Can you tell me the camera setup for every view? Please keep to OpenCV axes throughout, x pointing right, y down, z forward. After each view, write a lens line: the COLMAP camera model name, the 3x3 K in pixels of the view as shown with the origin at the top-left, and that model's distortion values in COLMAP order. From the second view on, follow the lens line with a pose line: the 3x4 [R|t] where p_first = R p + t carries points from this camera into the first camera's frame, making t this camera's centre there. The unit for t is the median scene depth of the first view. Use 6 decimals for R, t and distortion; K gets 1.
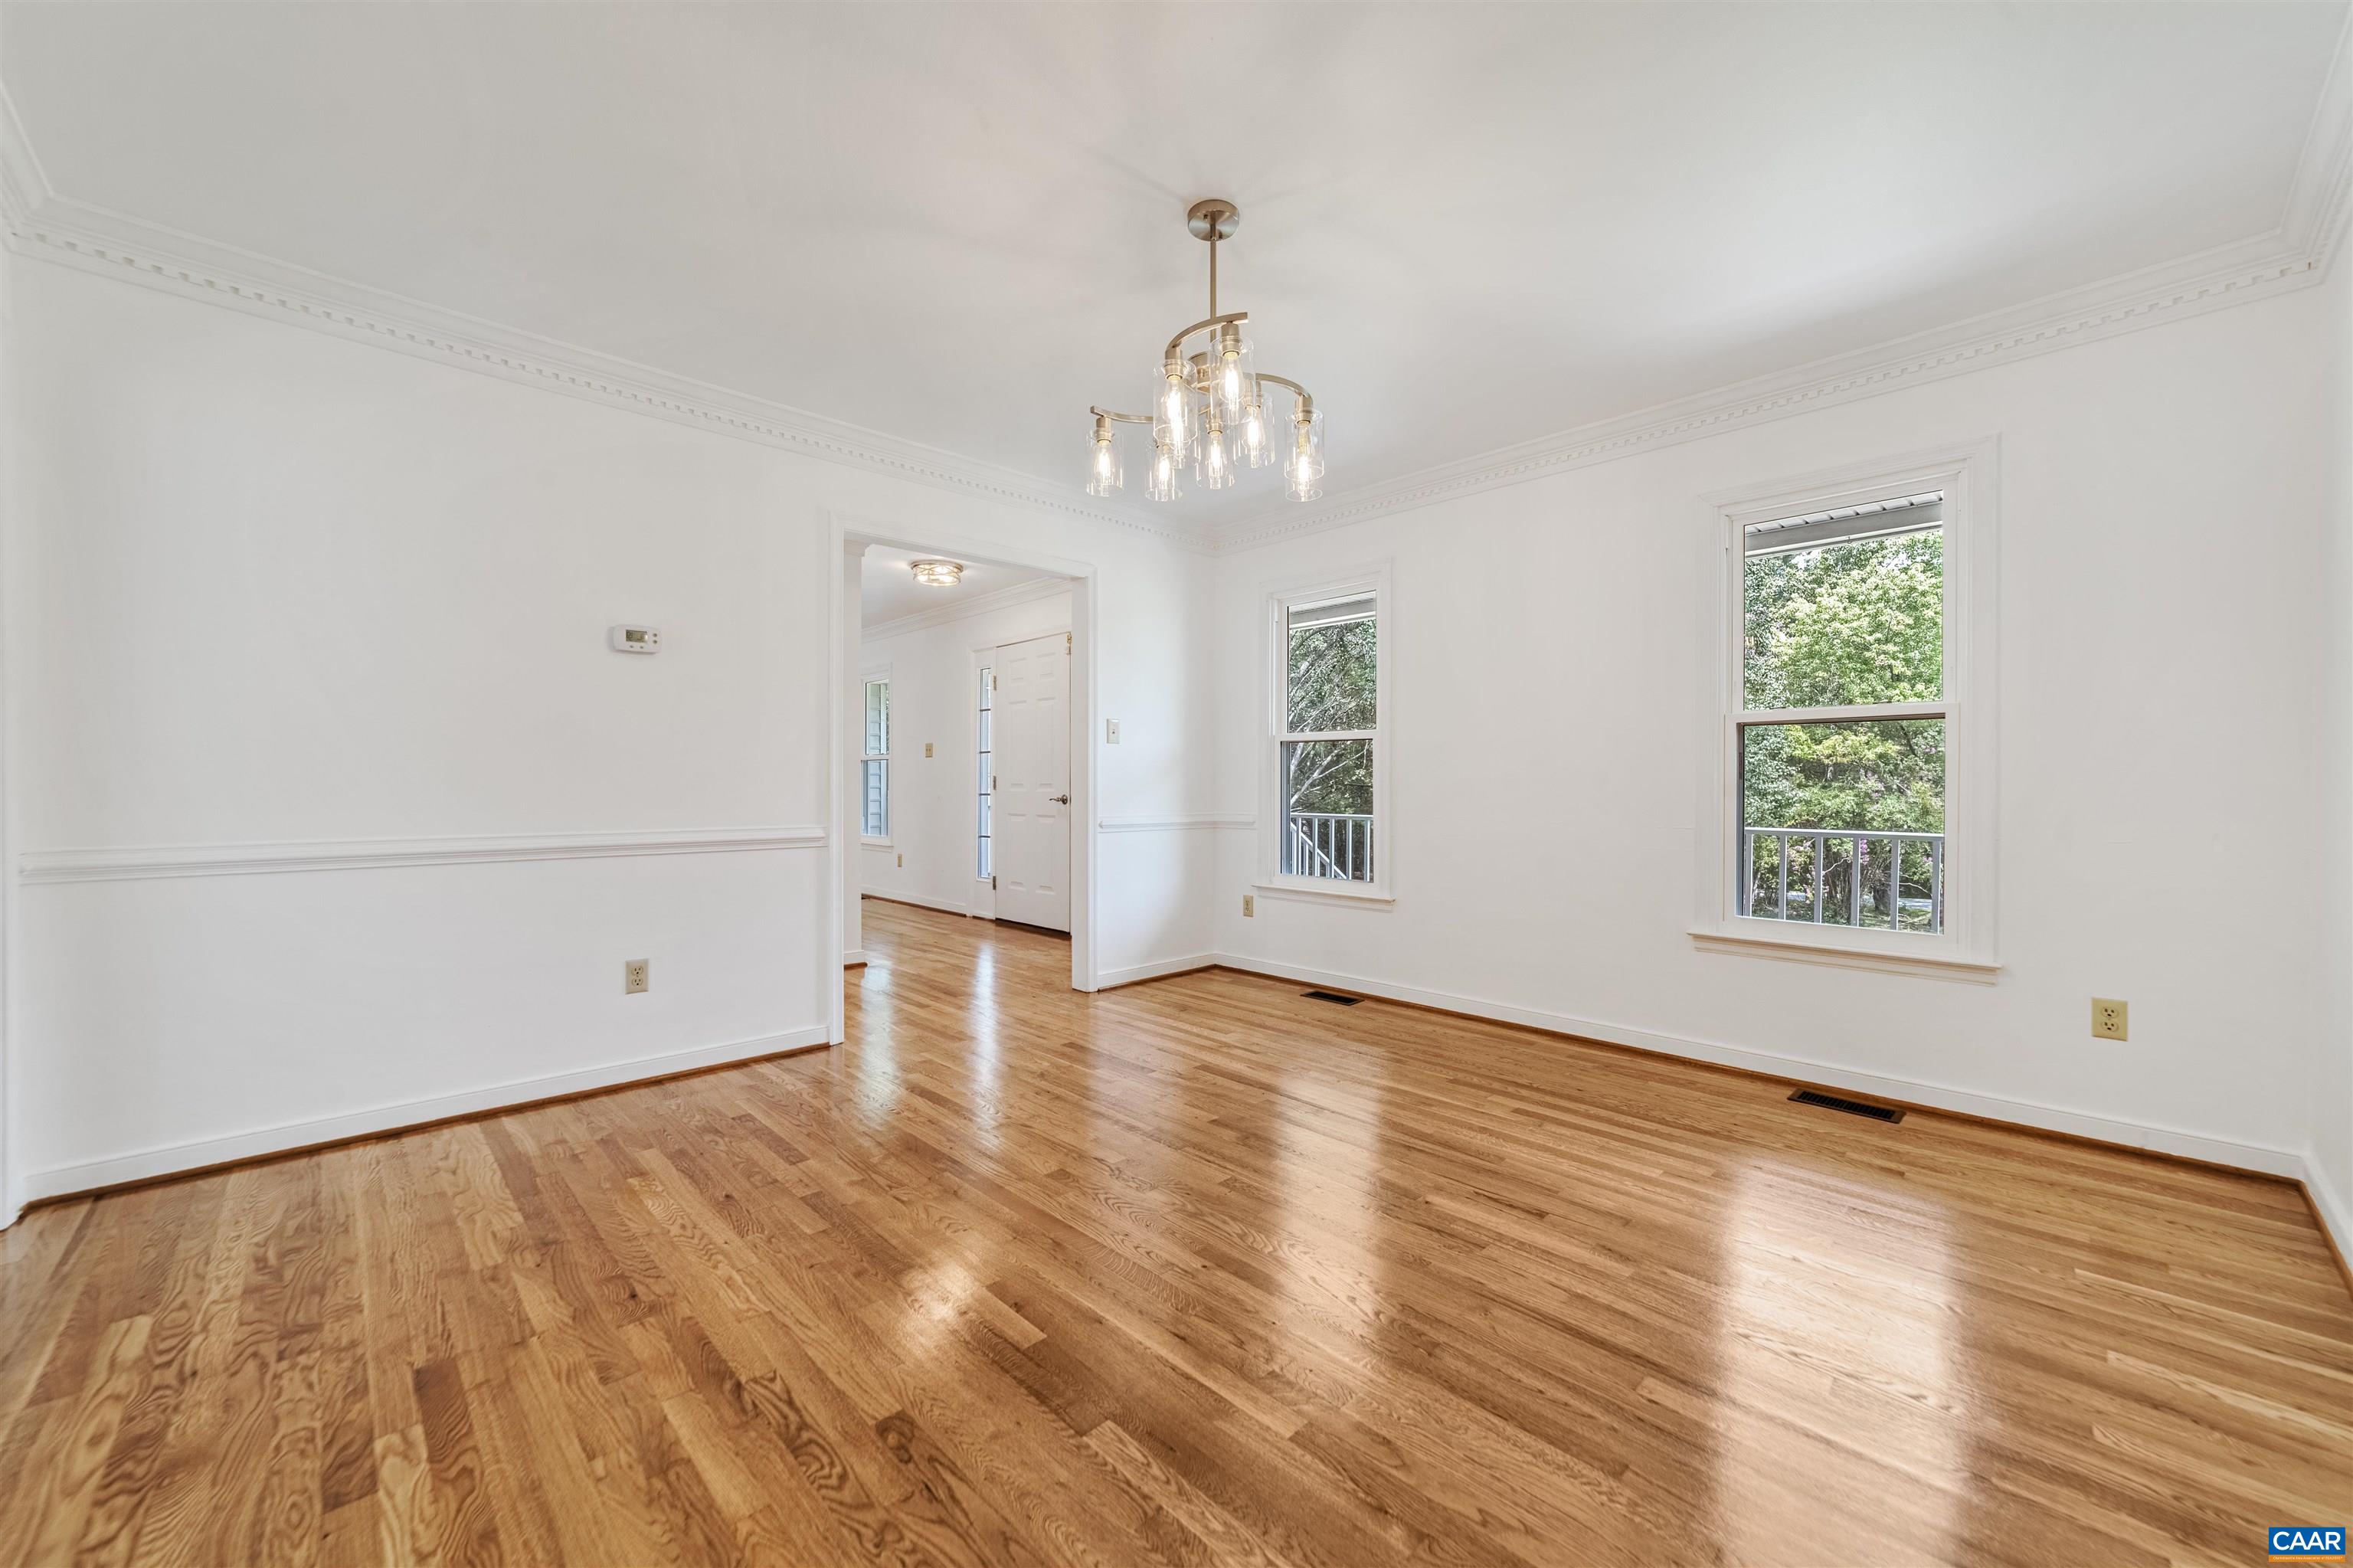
lens RADIAL K [[905.4, 0, 1178.9], [0, 905.4, 820.1], [0, 0, 1]] dist [-0.017417, 0.007883]
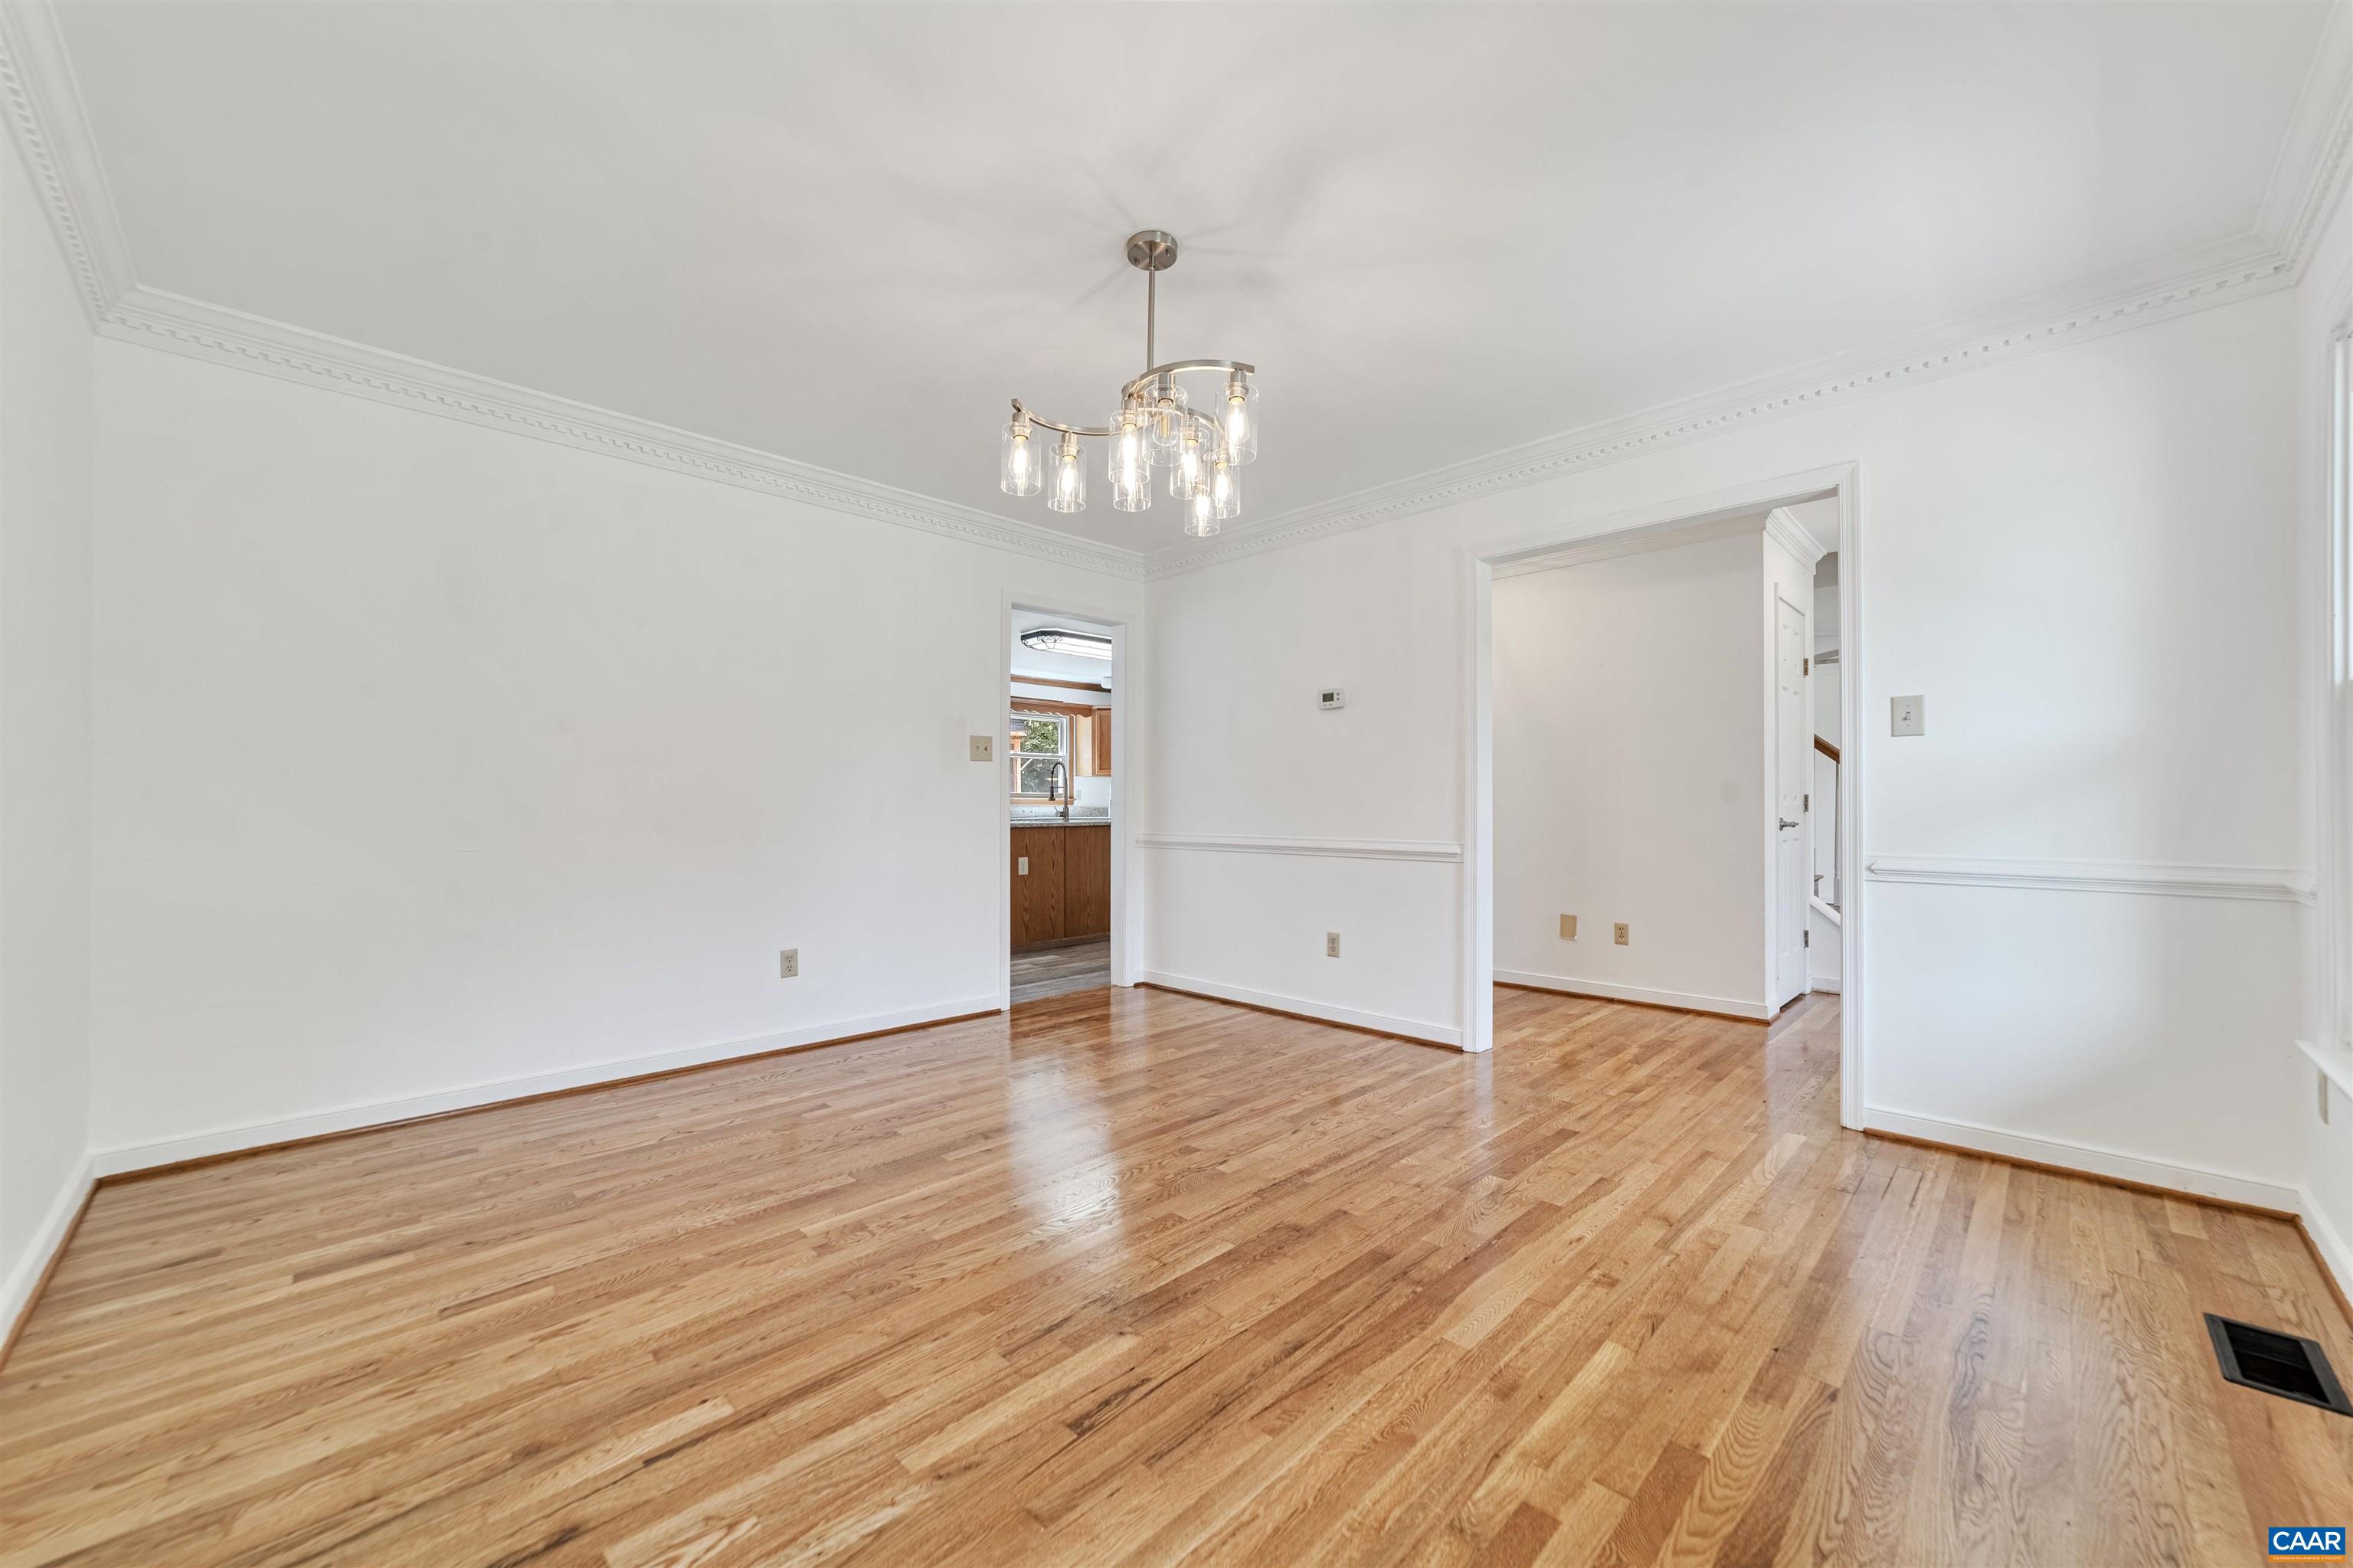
lens RADIAL K [[905.4, 0, 1178.9], [0, 905.4, 820.1], [0, 0, 1]] dist [-0.017417, 0.007883]
pose [[0.007727, 0.015590, -0.999849, 0.853579], [-0.037437, 0.999182, 0.015290, -0.031021], [0.999269, 0.037313, 0.008304, 0.830794]]
